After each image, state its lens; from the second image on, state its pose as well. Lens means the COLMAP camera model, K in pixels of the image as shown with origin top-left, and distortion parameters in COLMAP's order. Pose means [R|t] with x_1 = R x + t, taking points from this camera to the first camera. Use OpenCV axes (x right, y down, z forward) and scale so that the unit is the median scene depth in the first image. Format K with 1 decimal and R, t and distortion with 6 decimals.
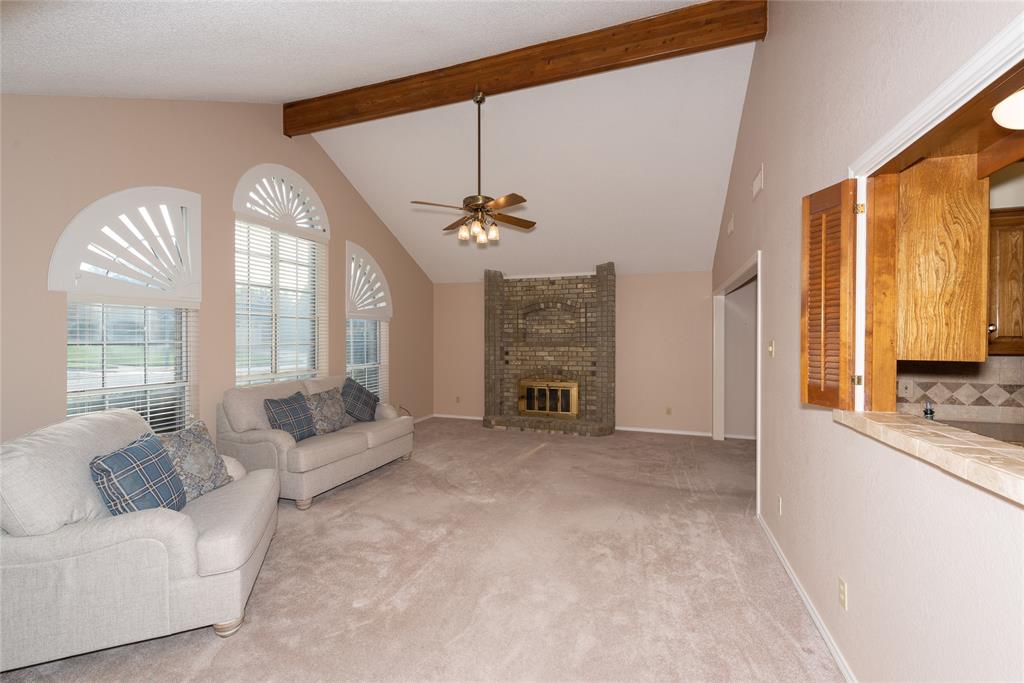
lens RADIAL K [[404.8, 0, 511.6], [0, 404.8, 340.9], [0, 0, 1]] dist [0.009522, -0.002200]
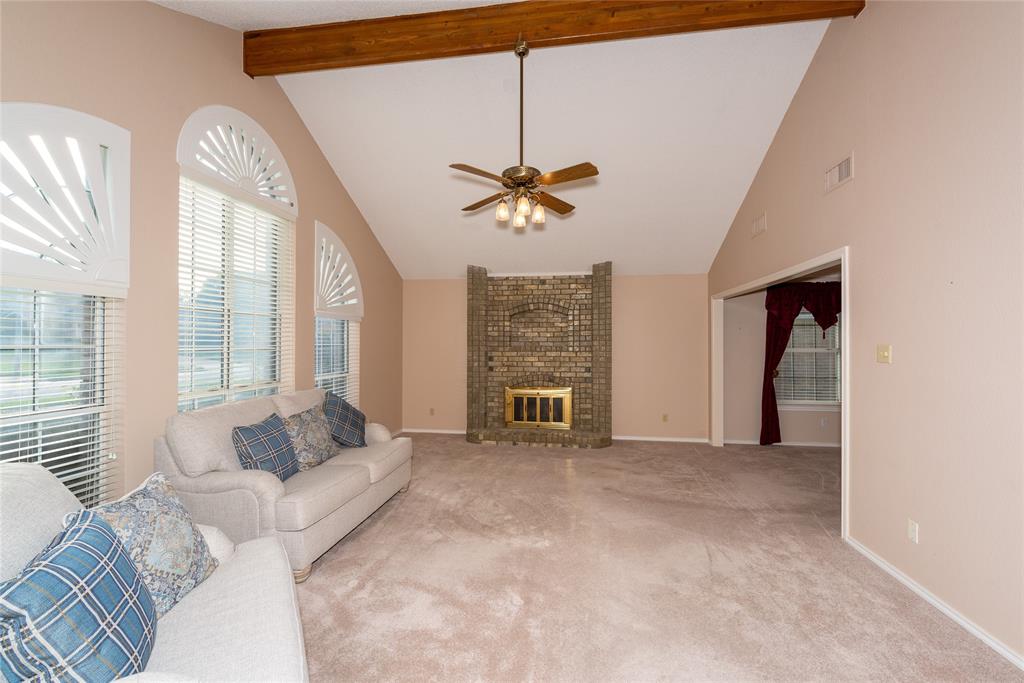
lens RADIAL K [[404.8, 0, 514.7], [0, 404.8, 340.5], [0, 0, 1]] dist [0.009522, -0.002200]
pose [[0.982683, 0.002458, 0.185277, -0.229208], [-0.000259, 0.999929, -0.011890, 0.000631], [-0.185294, 0.011636, 0.982614, 0.188113]]
